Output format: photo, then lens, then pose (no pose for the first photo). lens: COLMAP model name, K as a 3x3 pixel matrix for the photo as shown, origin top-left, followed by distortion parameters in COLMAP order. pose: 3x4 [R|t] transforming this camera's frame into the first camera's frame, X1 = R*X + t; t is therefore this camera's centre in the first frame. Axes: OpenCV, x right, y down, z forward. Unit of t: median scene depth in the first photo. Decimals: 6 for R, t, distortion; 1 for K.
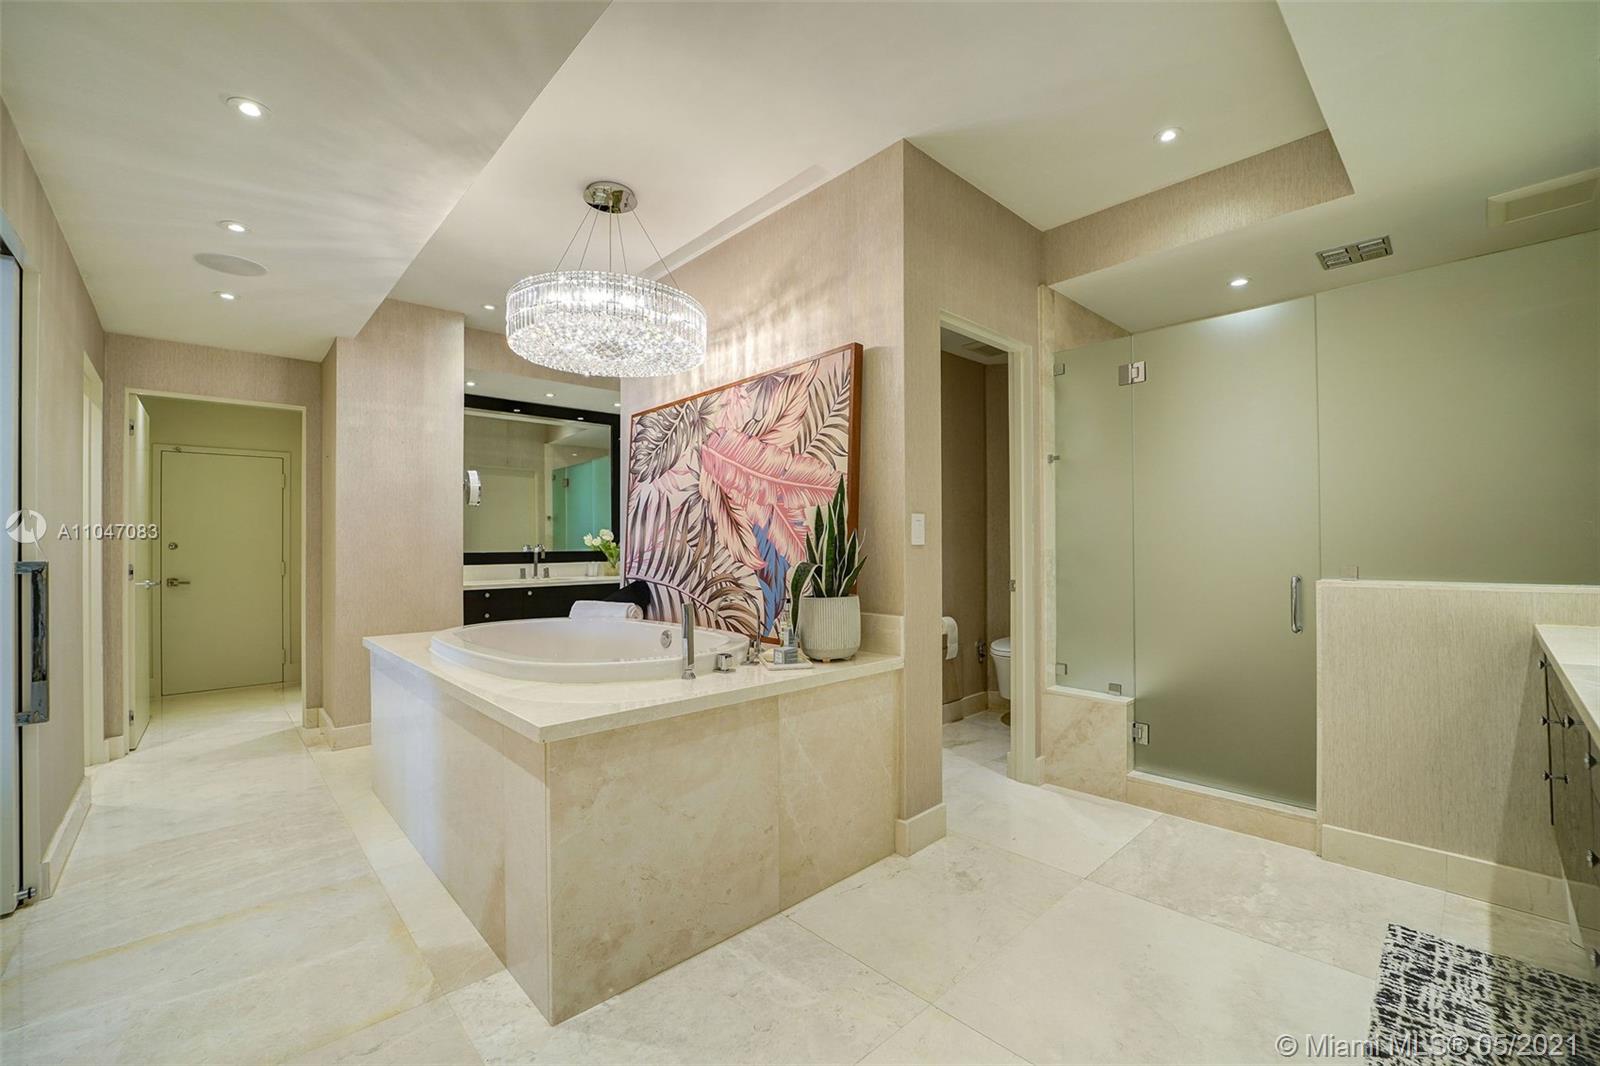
lens RADIAL K [[660.3, 0, 796.2], [0, 660.3, 540.7], [0, 0, 1]] dist [-0.001238, -0.000112]
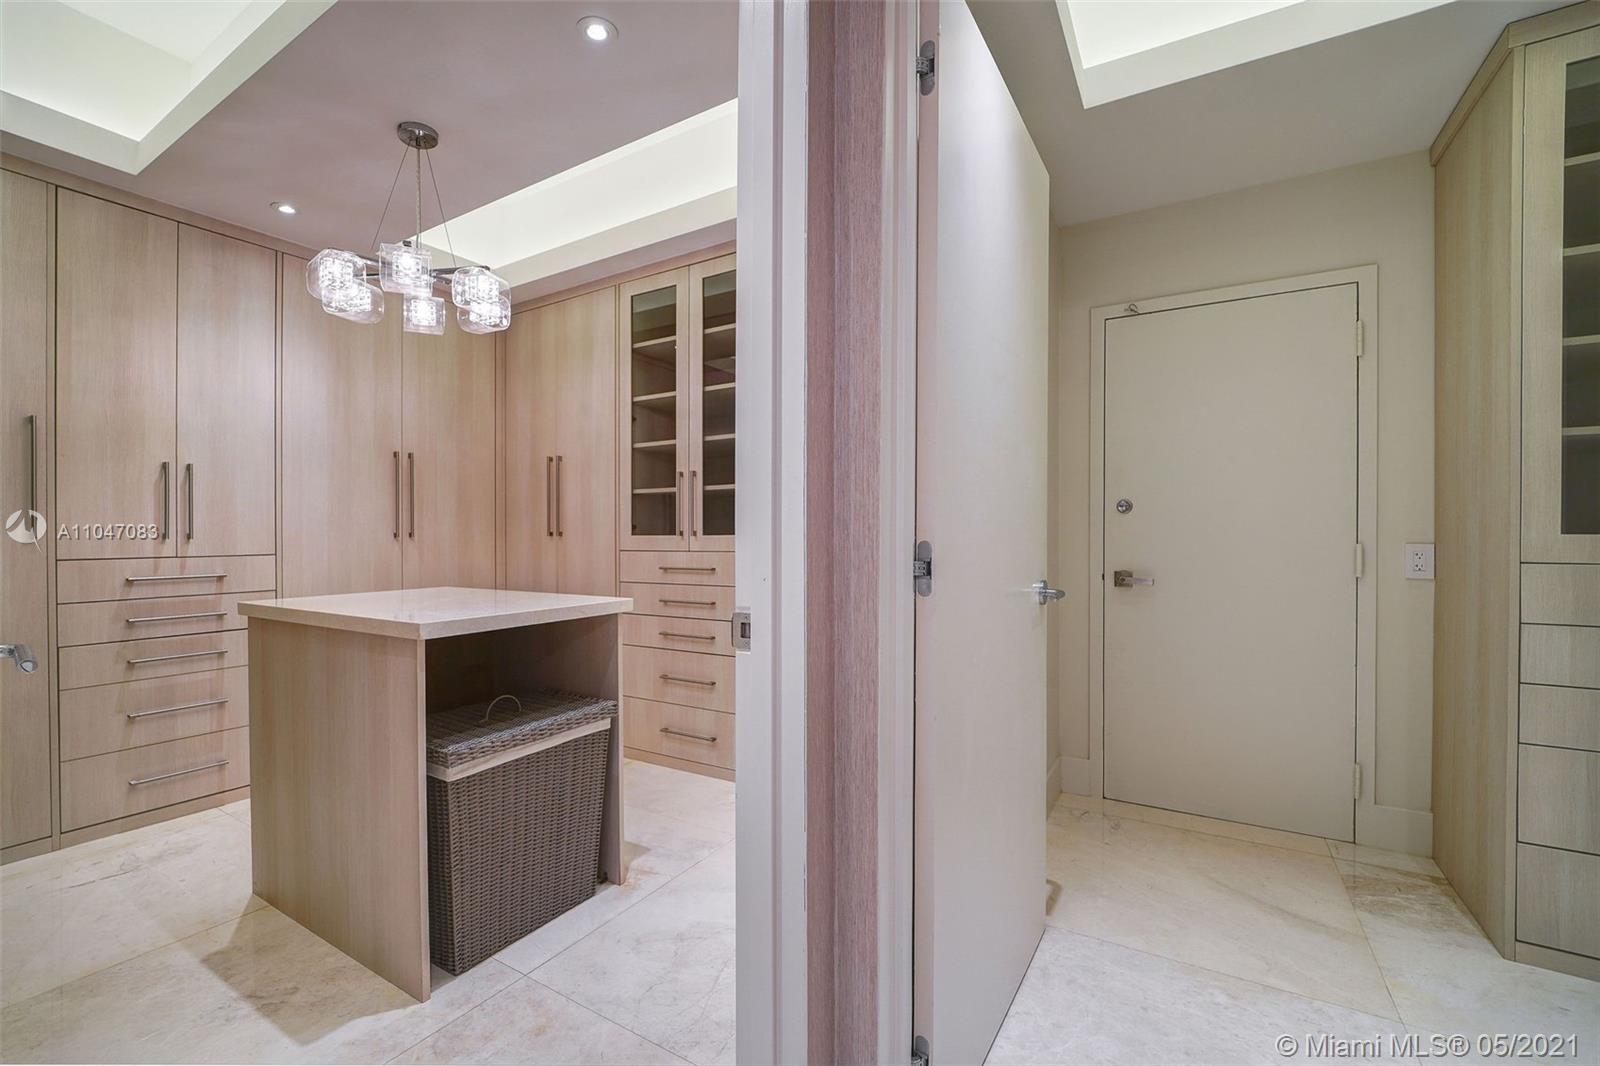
lens RADIAL K [[660.3, 0, 796.2], [0, 660.3, 540.7], [0, 0, 1]] dist [-0.001238, -0.000112]
pose [[0.282082, 0.018502, -0.959212, -0.537254], [0.007291, 0.999744, 0.021428, 0.021614], [0.959363, -0.013038, 0.281875, 0.623288]]
